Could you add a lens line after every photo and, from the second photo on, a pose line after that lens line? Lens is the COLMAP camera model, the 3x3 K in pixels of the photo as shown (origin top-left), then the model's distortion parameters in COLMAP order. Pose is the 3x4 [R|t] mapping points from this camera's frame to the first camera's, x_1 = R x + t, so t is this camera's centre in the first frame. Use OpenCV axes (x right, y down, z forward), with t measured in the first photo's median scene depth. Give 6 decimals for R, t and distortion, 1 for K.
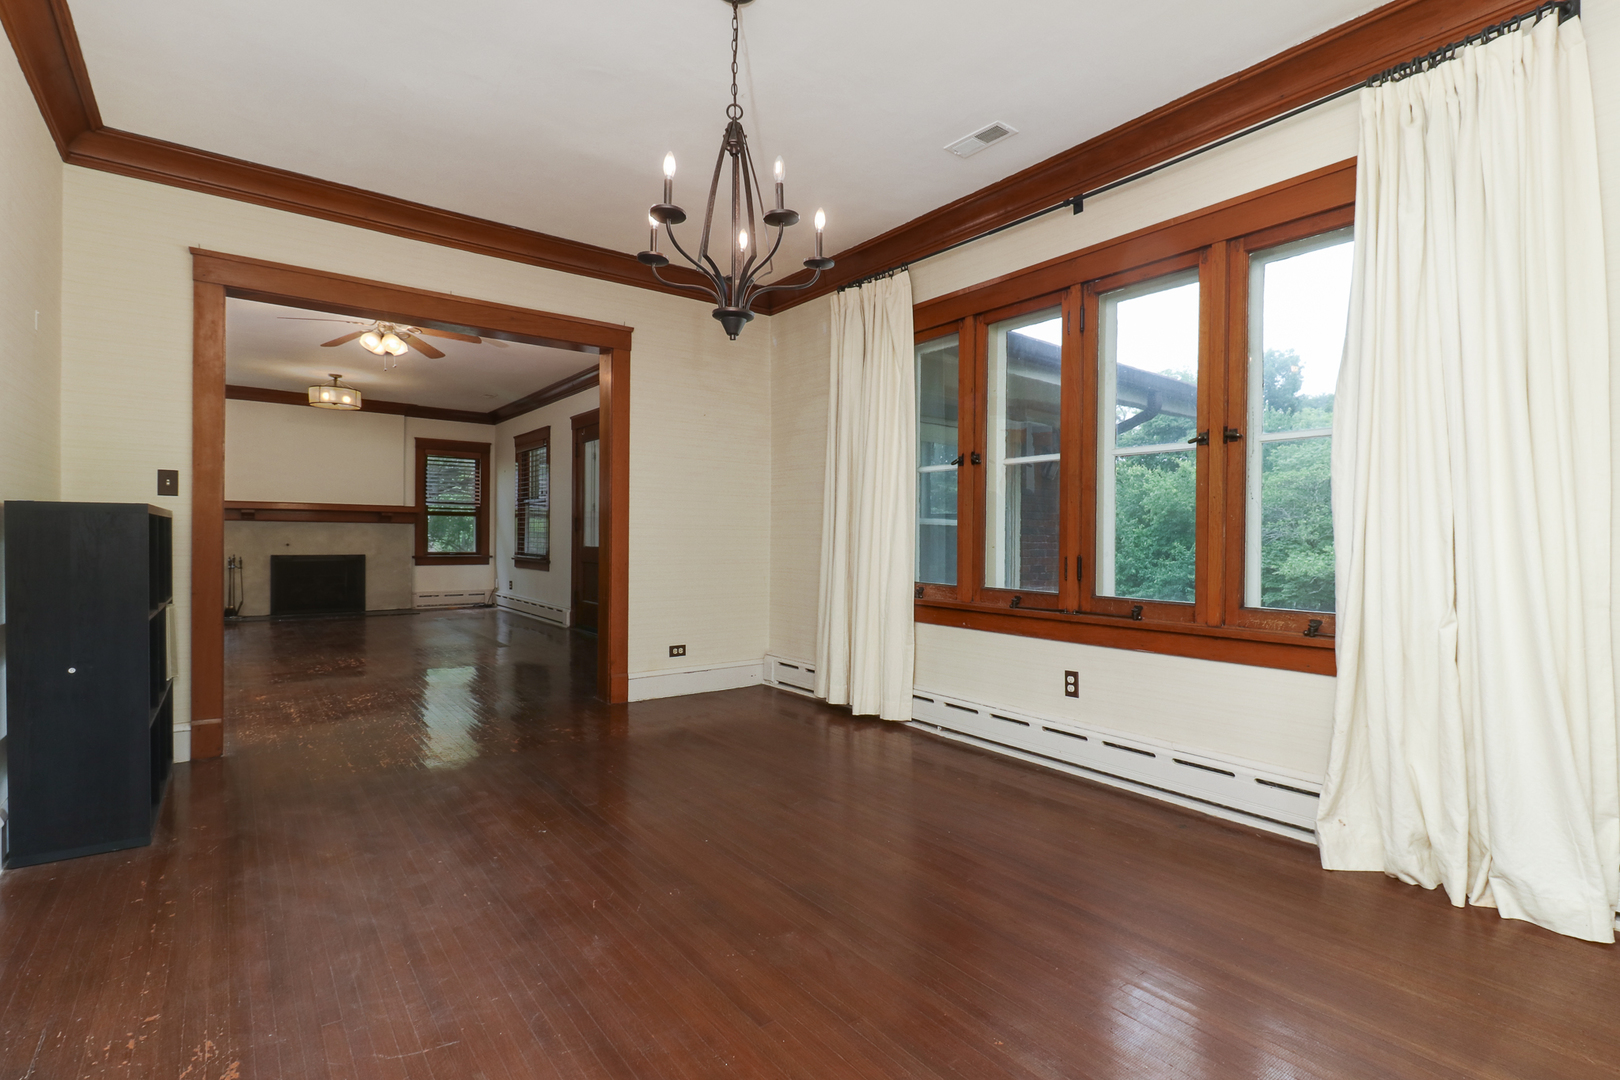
lens RADIAL K [[733.9, 0, 818.8], [0, 733.9, 547.4], [0, 0, 1]] dist [0.000825, -0.000028]
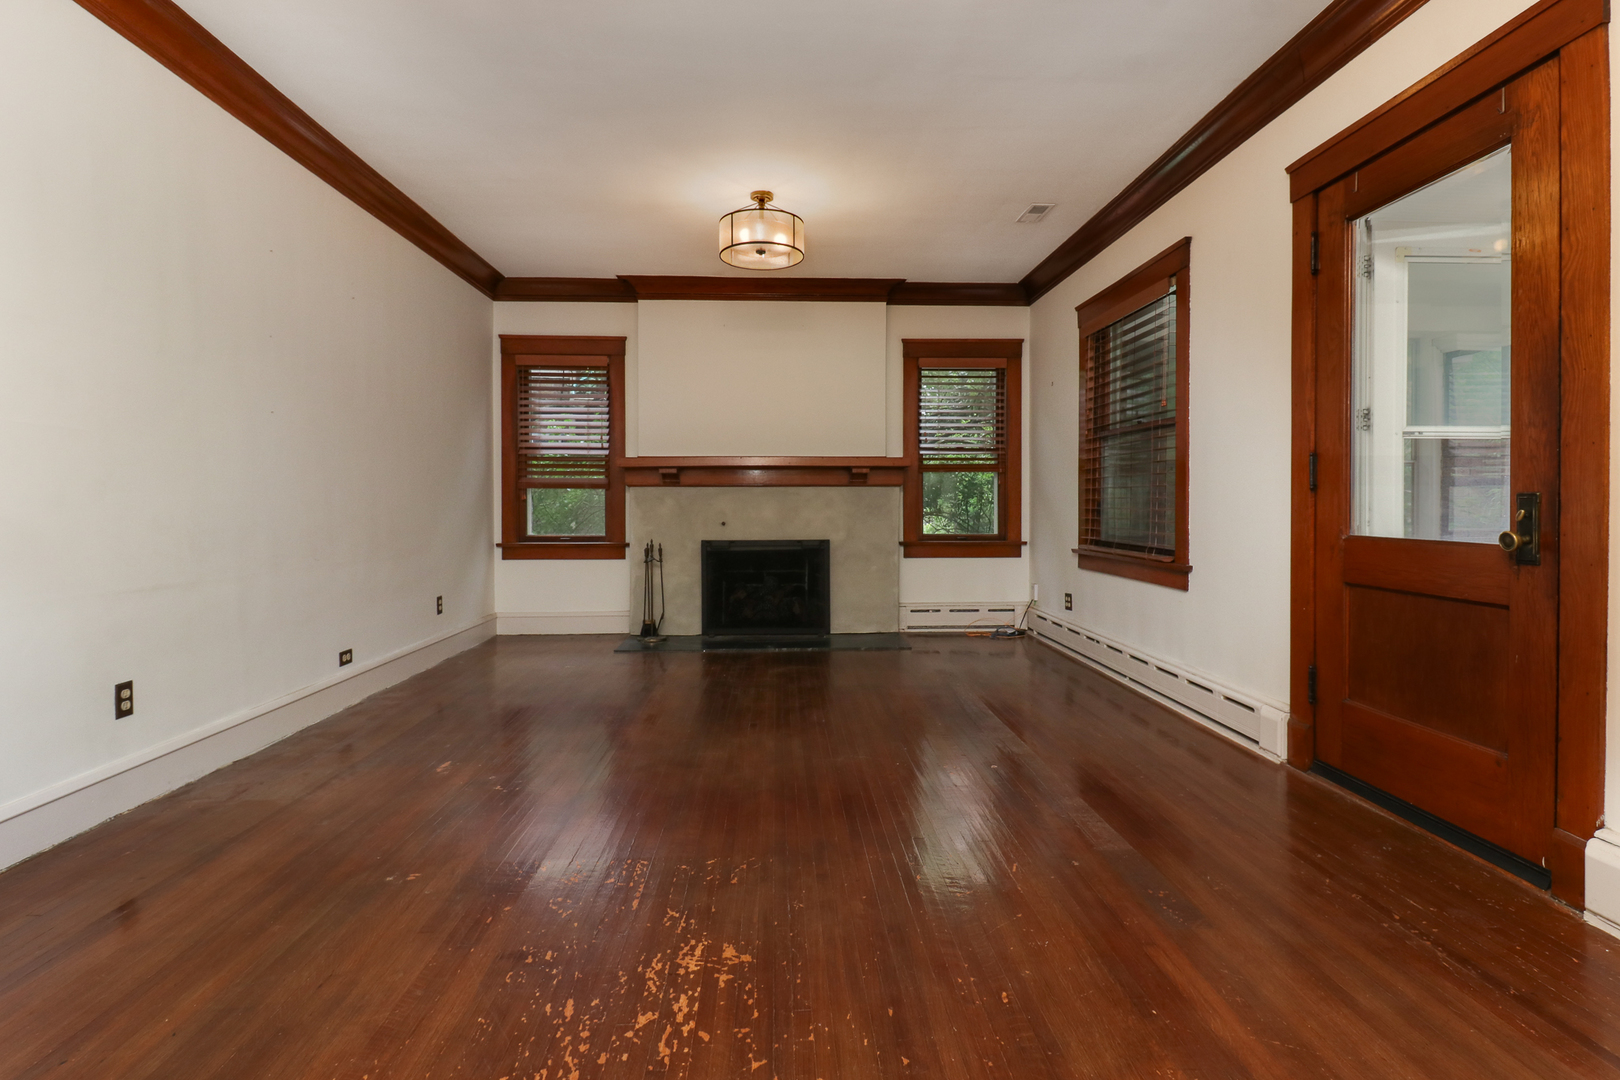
lens RADIAL K [[847.0, 0, 812.4], [0, 847.0, 524.4], [0, 0, 1]] dist [-0.001010, -0.000126]
pose [[0.817910, 0.002076, -0.575342, -0.221313], [0.003182, 0.999962, 0.008132, -0.007654], [0.575337, -0.008482, 0.817873, 0.407277]]
